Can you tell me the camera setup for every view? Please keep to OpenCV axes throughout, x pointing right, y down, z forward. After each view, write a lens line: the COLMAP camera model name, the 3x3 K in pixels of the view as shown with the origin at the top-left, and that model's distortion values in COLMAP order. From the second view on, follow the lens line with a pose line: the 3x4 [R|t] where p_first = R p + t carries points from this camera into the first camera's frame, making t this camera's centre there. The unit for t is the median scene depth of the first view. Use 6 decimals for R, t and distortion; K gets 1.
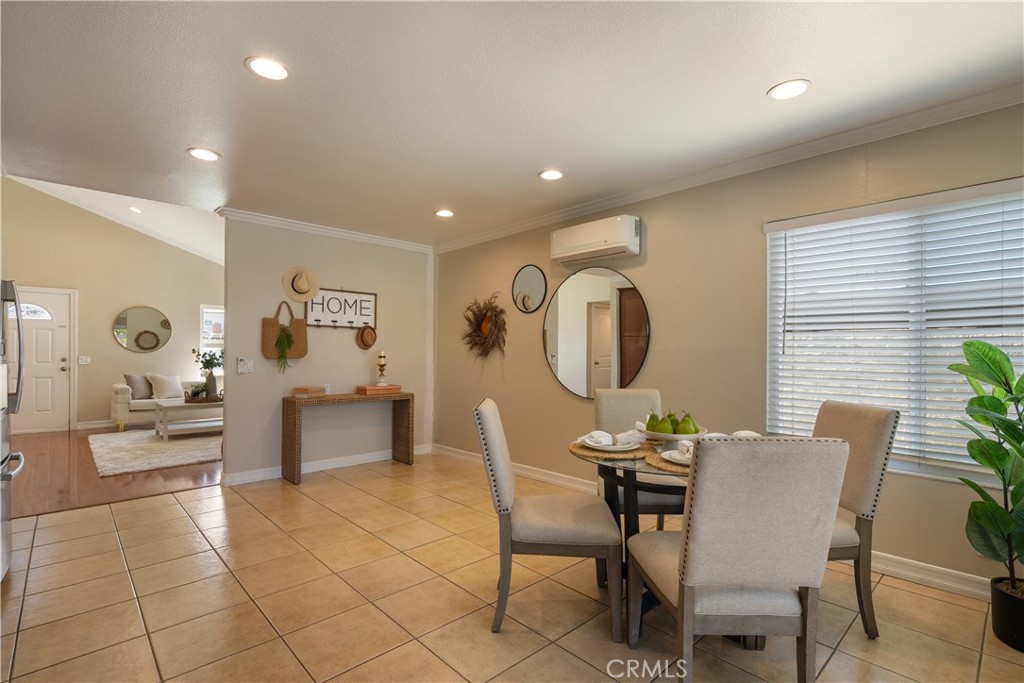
lens RADIAL K [[478.4, 0, 527.7], [0, 478.4, 348.0], [0, 0, 1]] dist [-0.020010, 0.004658]
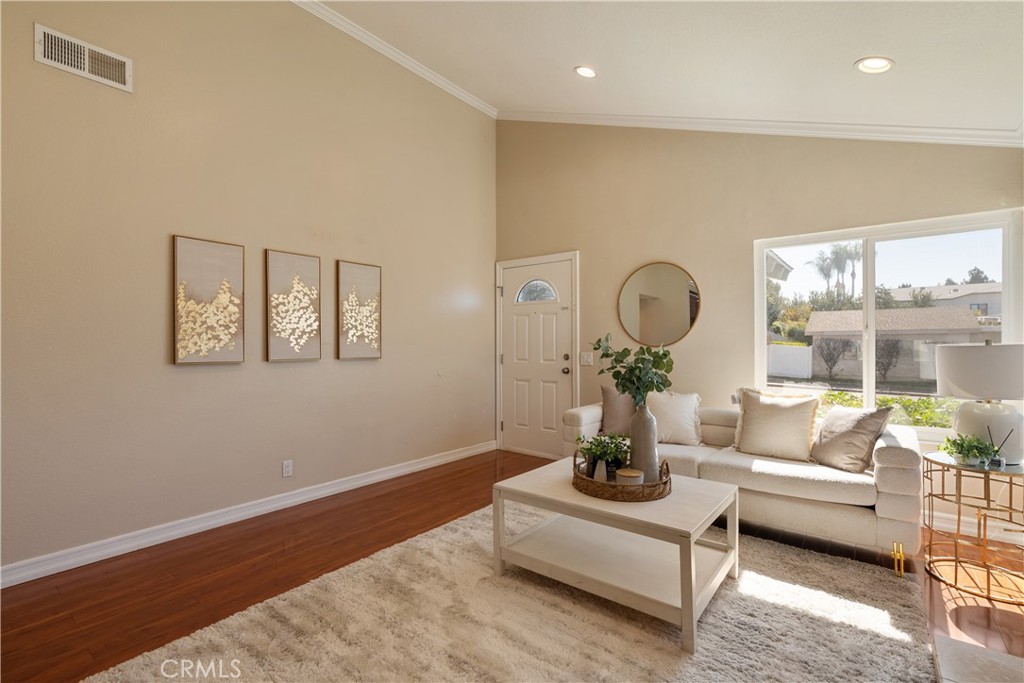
lens RADIAL K [[478.4, 0, 538.3], [0, 478.4, 342.3], [0, 0, 1]] dist [-0.020010, 0.004658]
pose [[0.176327, -0.003427, -0.984326, -0.322496], [0.012906, 0.999916, -0.001169, 0.004477], [0.984247, -0.012497, 0.176357, 0.840906]]
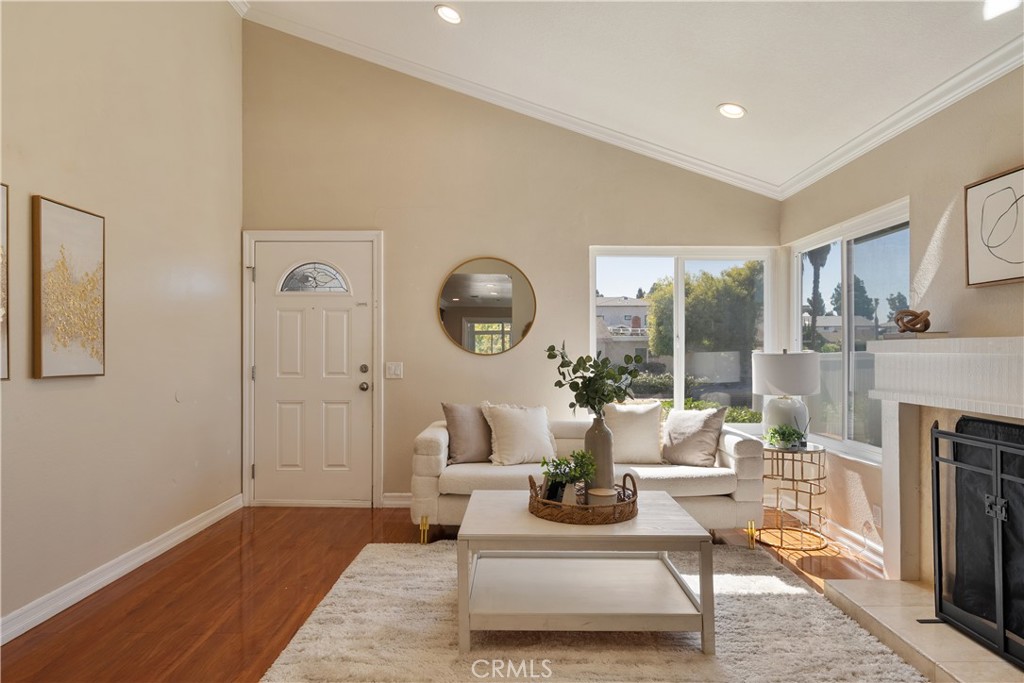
lens RADIAL K [[581.3, 0, 554.2], [0, 581.3, 351.9], [0, 0, 1]] dist [-0.006852, 0.004573]
pose [[0.750418, 0.001216, -0.660962, -0.416360], [0.006349, 0.999939, 0.009048, 0.002689], [0.660933, -0.010986, 0.750365, 0.665234]]
